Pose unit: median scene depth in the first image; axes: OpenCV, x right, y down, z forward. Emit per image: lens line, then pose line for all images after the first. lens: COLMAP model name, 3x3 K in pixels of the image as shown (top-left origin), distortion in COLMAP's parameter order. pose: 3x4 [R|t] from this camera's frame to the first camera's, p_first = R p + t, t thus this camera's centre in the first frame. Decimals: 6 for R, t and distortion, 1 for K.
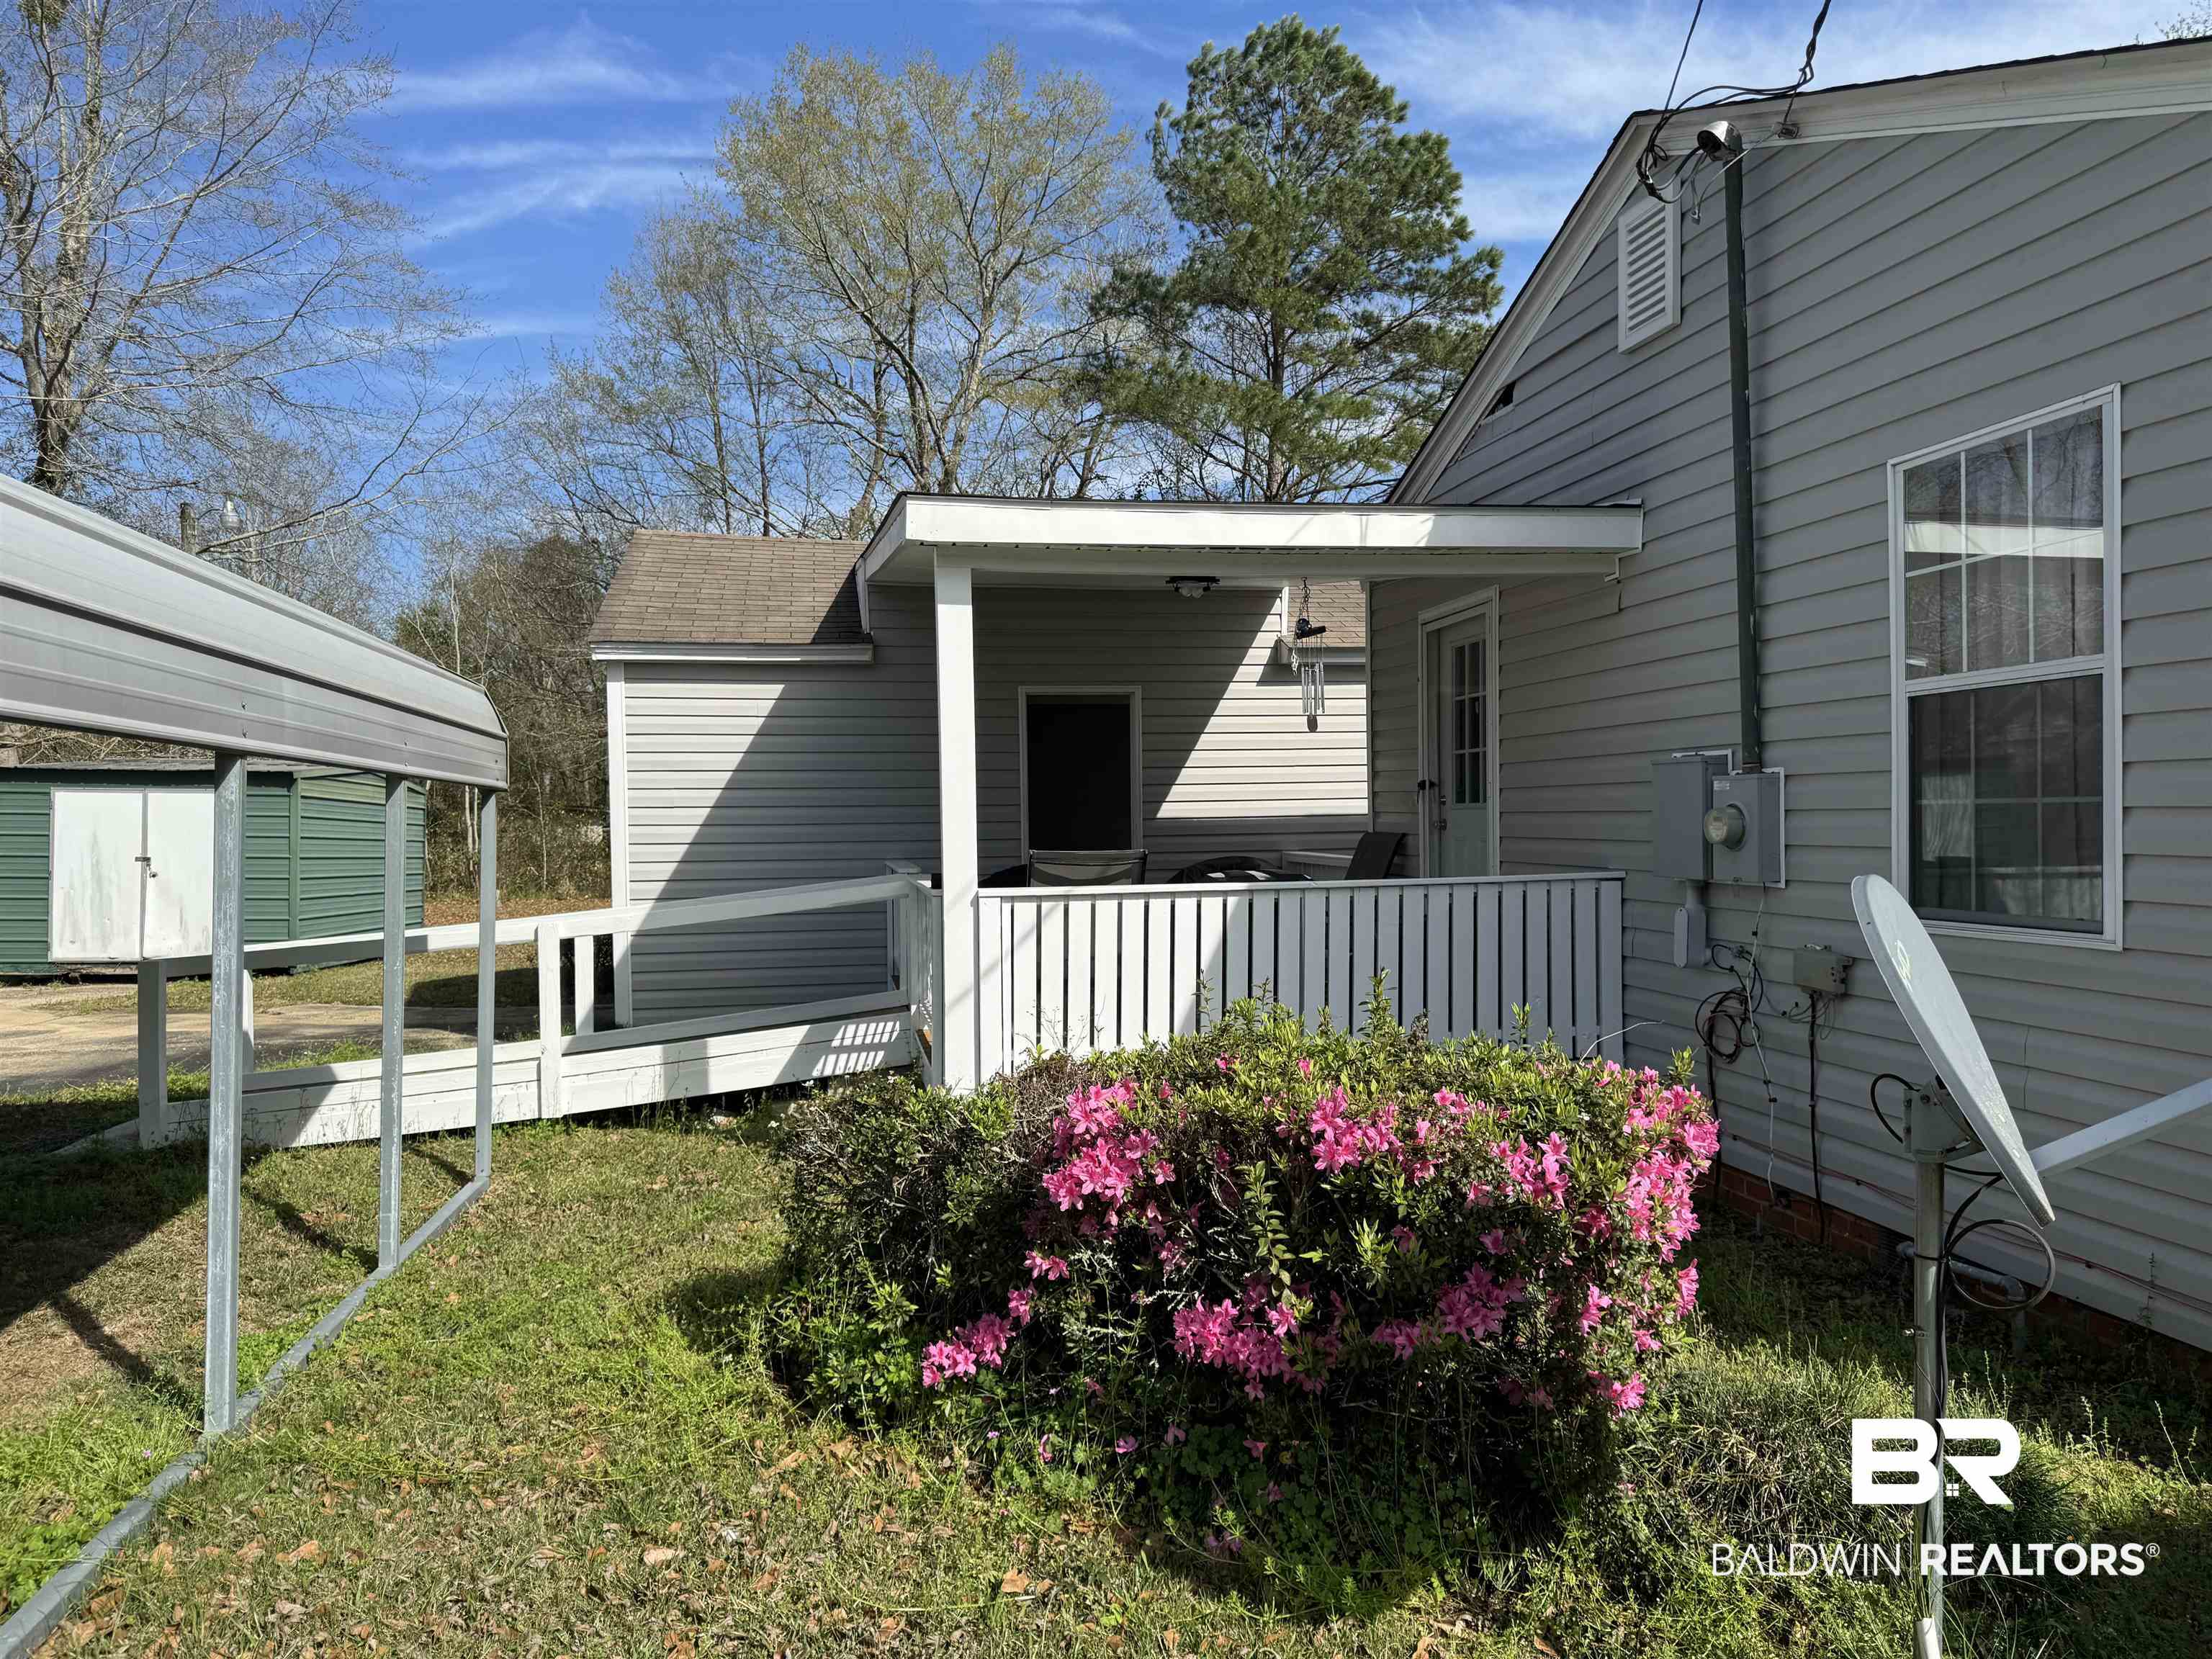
lens RADIAL K [[1525.5, 0, 1106.0], [0, 1525.5, 829.5], [0, 0, 1]] dist [0.050059, -0.088467]
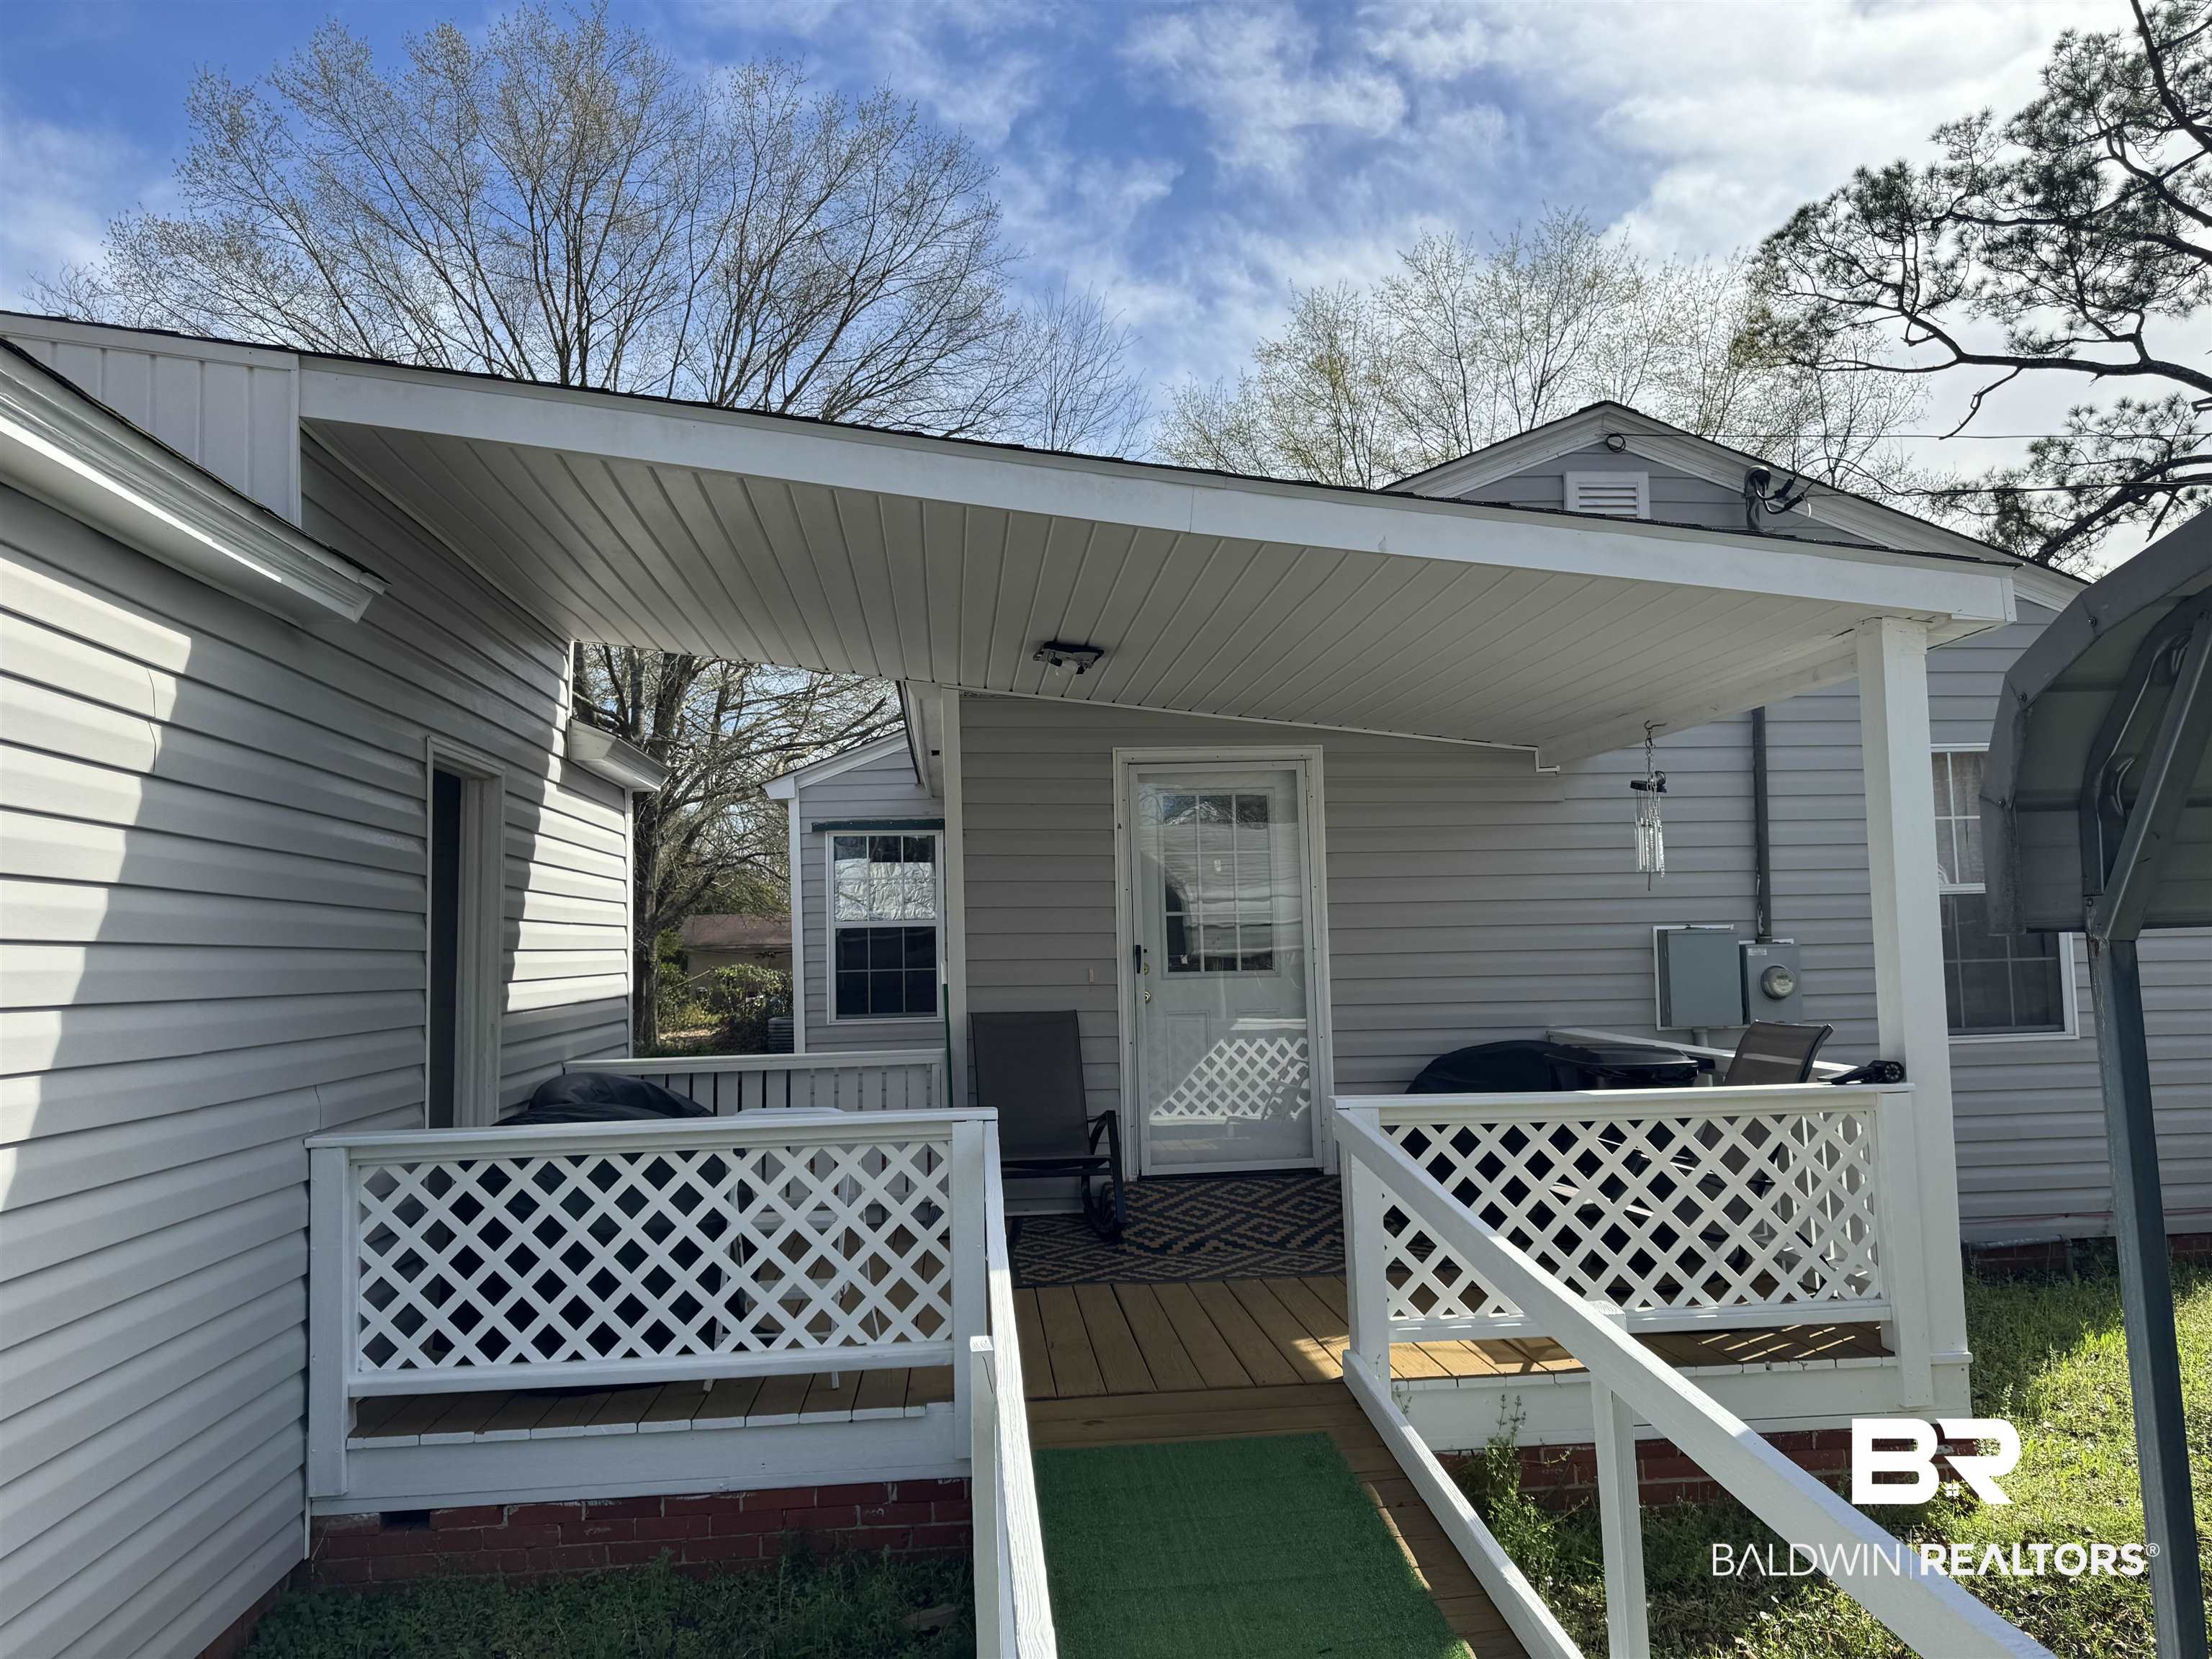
lens RADIAL K [[1525.5, 0, 1106.0], [0, 1525.5, 829.5], [0, 0, 1]] dist [0.050059, -0.088467]
pose [[0.129594, 0.090668, 0.987413, -0.625769], [0.030998, 0.994953, -0.095429, -0.017181], [-0.991083, 0.042975, 0.126129, 0.927006]]
